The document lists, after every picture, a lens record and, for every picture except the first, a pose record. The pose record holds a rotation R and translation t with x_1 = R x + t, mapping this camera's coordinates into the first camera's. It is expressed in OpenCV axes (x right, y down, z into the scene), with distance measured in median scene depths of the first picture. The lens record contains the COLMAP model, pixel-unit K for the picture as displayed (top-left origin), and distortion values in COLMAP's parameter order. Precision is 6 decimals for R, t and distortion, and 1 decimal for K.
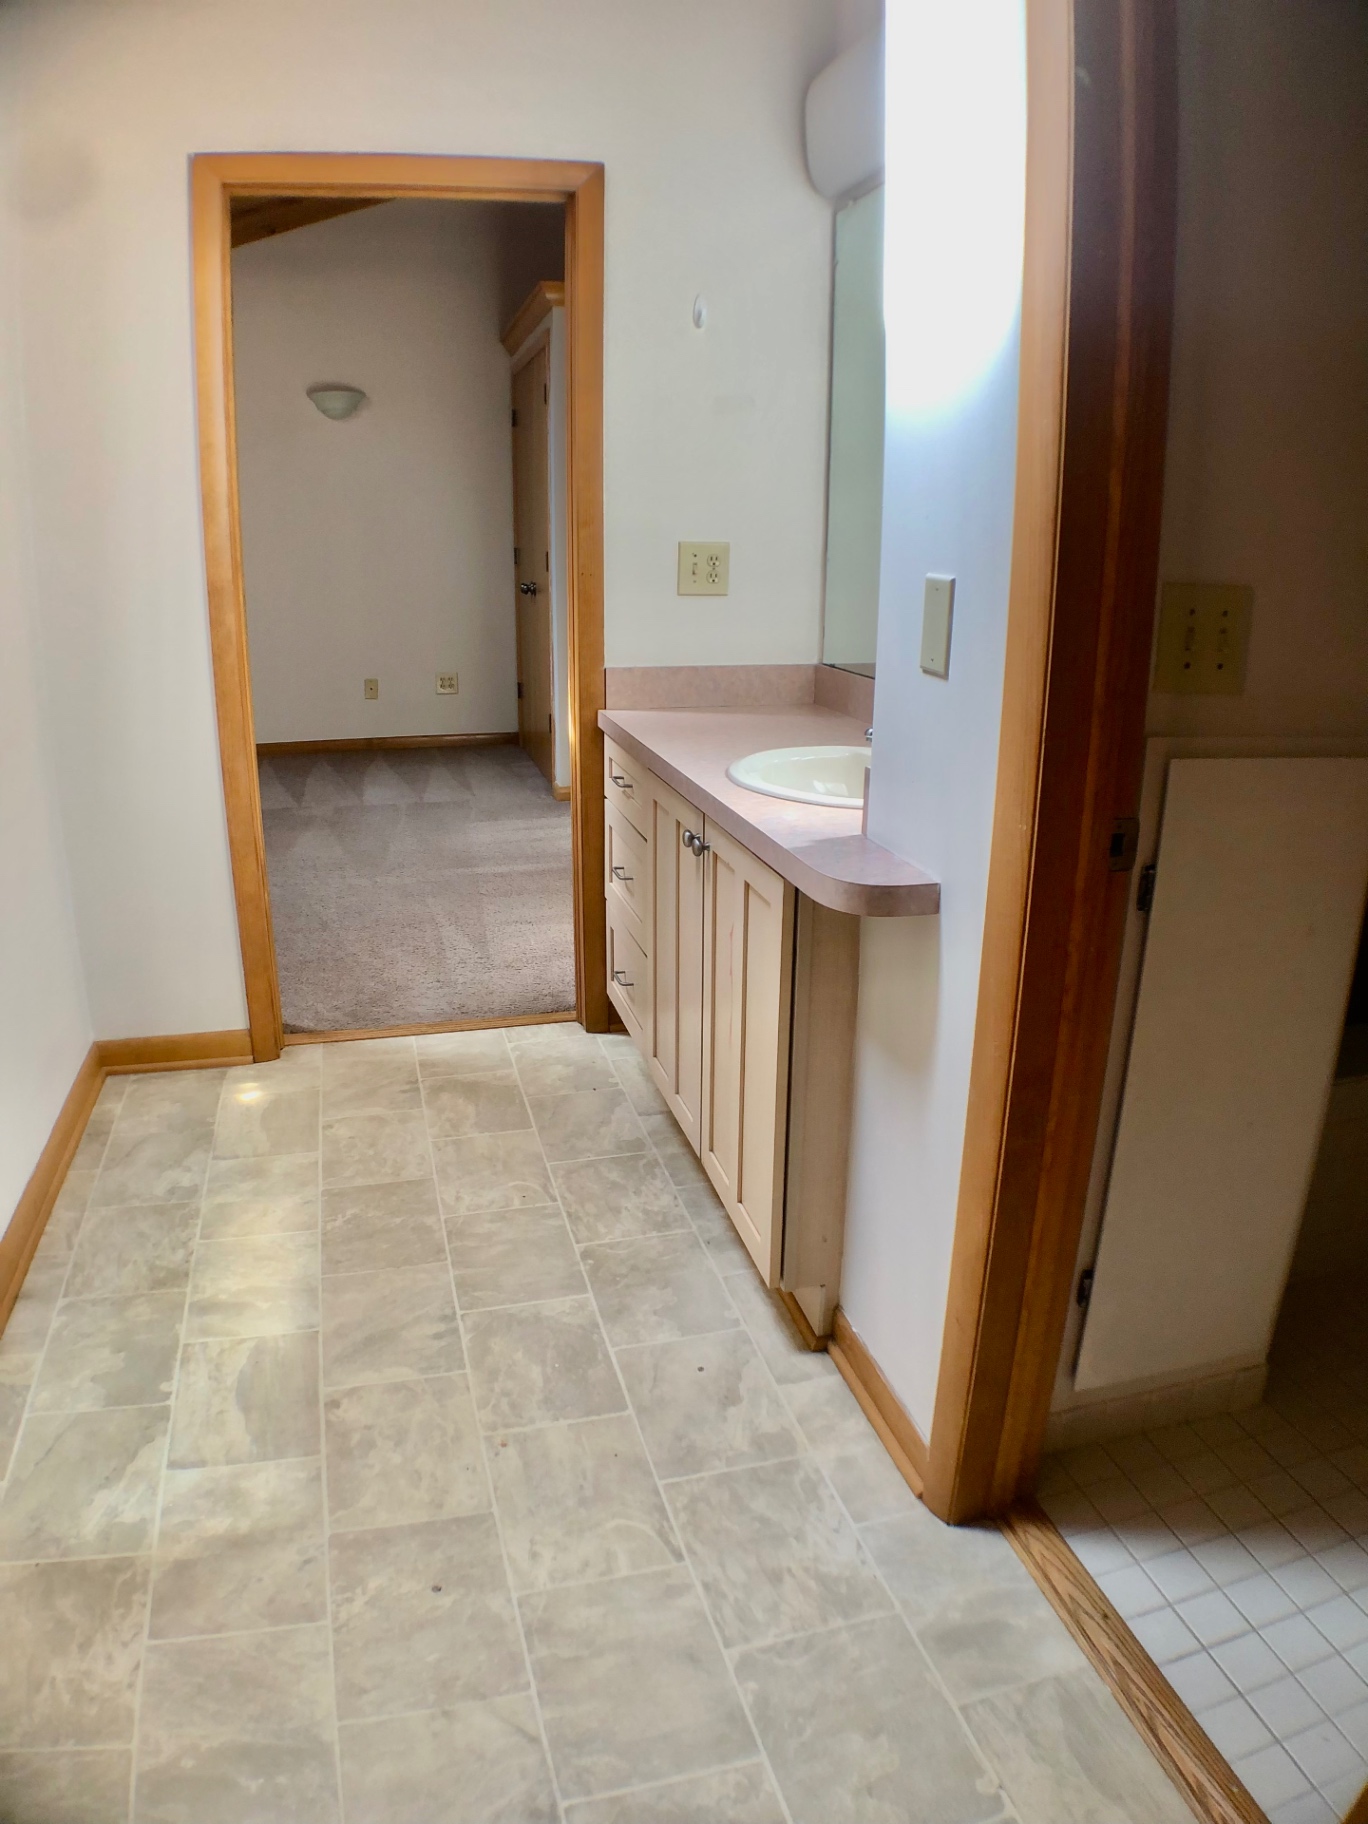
lens RADIAL K [[1197.2, 0, 684.0], [0, 1197.2, 912.0], [0, 0, 1]] dist [-0.144660, 0.002406]
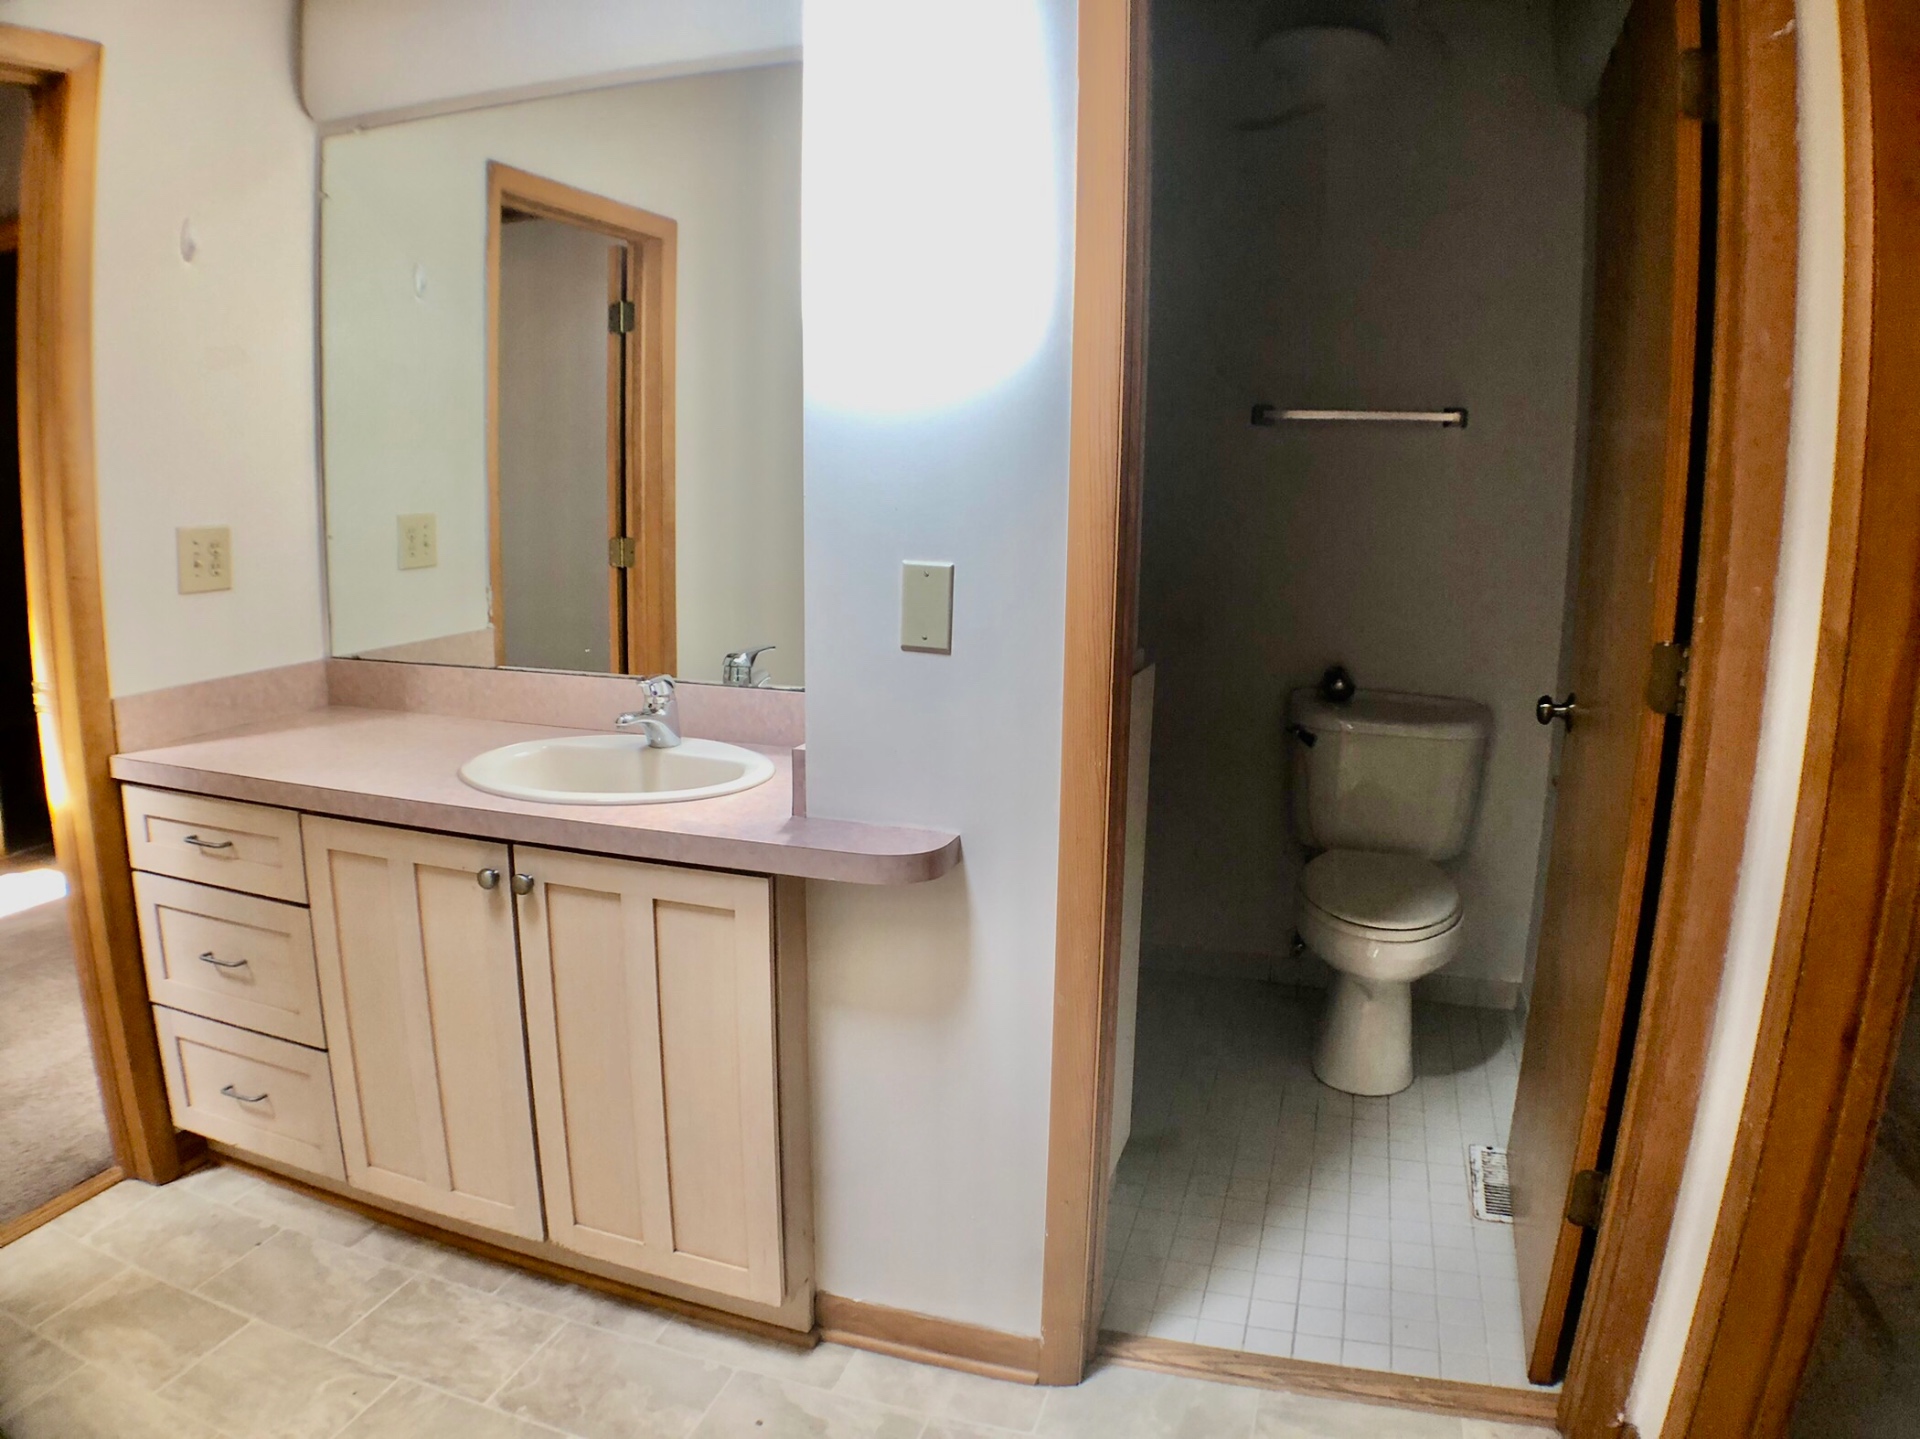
lens RADIAL K [[1260.2, 0, 971.4], [0, 1260.2, 710.1], [0, 0, 1]] dist [-0.144660, 0.002406]
pose [[0.541578, -0.150229, 0.827118, -0.465327], [0.244481, 0.969522, 0.016014, -0.097057], [-0.804315, 0.193542, 0.561800, 0.197132]]
